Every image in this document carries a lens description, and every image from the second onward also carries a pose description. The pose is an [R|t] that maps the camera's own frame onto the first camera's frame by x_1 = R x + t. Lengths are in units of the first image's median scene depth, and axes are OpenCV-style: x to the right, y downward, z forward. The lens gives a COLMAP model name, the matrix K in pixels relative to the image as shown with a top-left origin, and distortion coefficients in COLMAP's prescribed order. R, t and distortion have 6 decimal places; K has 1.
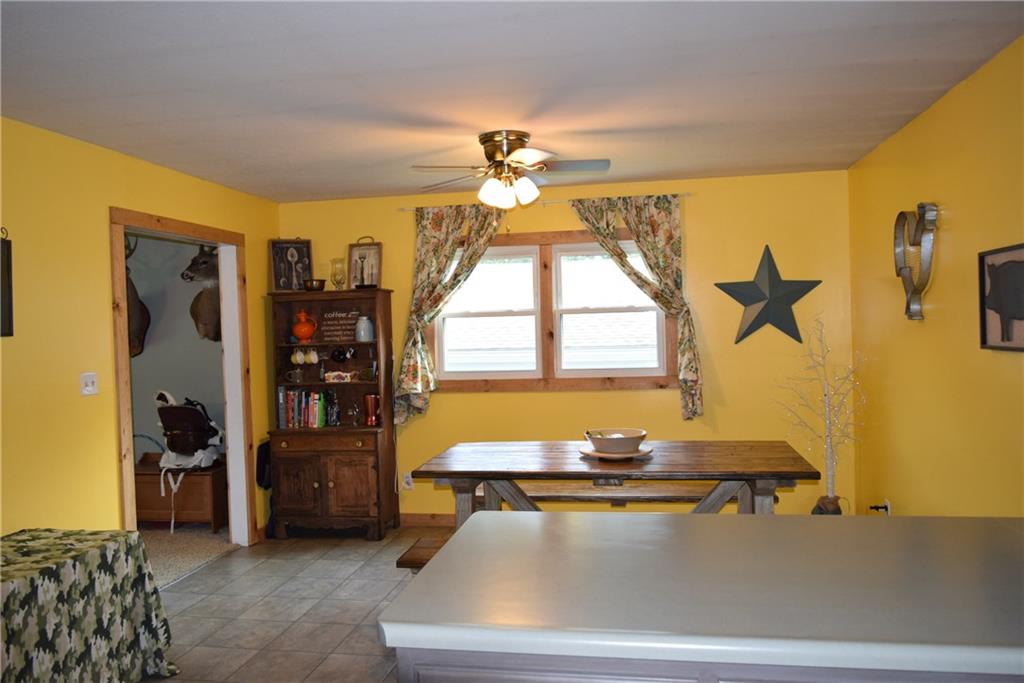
lens RADIAL K [[795.6, 0, 501.9], [0, 795.6, 341.9], [0, 0, 1]] dist [-0.009919, 0.004944]
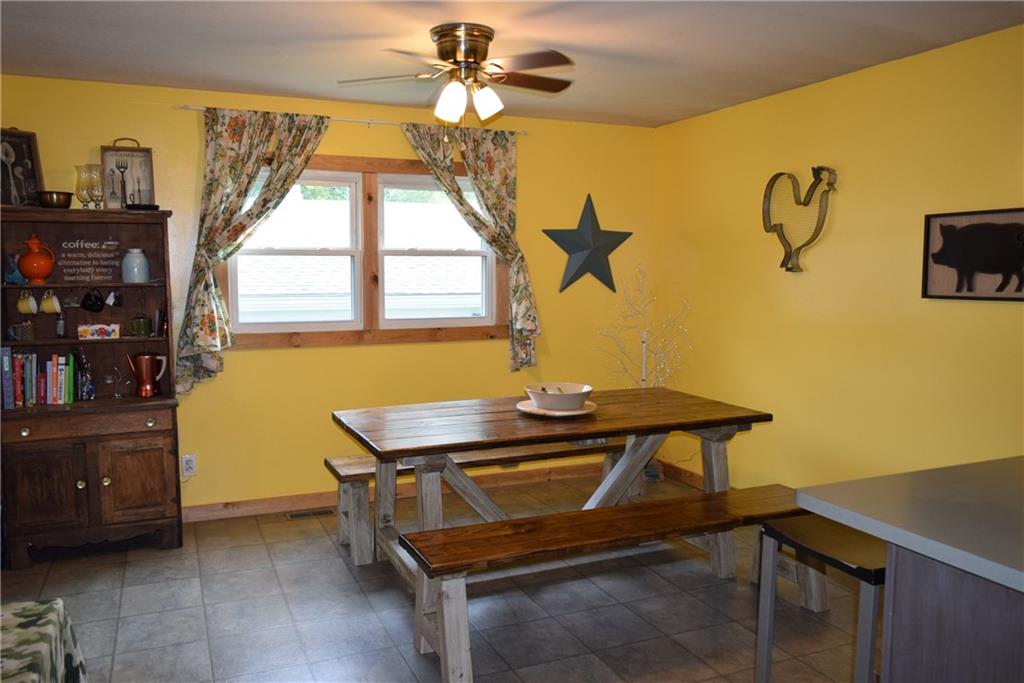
lens RADIAL K [[795.6, 0, 501.9], [0, 795.6, 341.9], [0, 0, 1]] dist [-0.009919, 0.004944]
pose [[0.832616, -0.021818, 0.553420, -0.301595], [-0.012752, 0.998204, 0.058537, 0.006700], [-0.553703, -0.055796, 0.830843, 0.205620]]
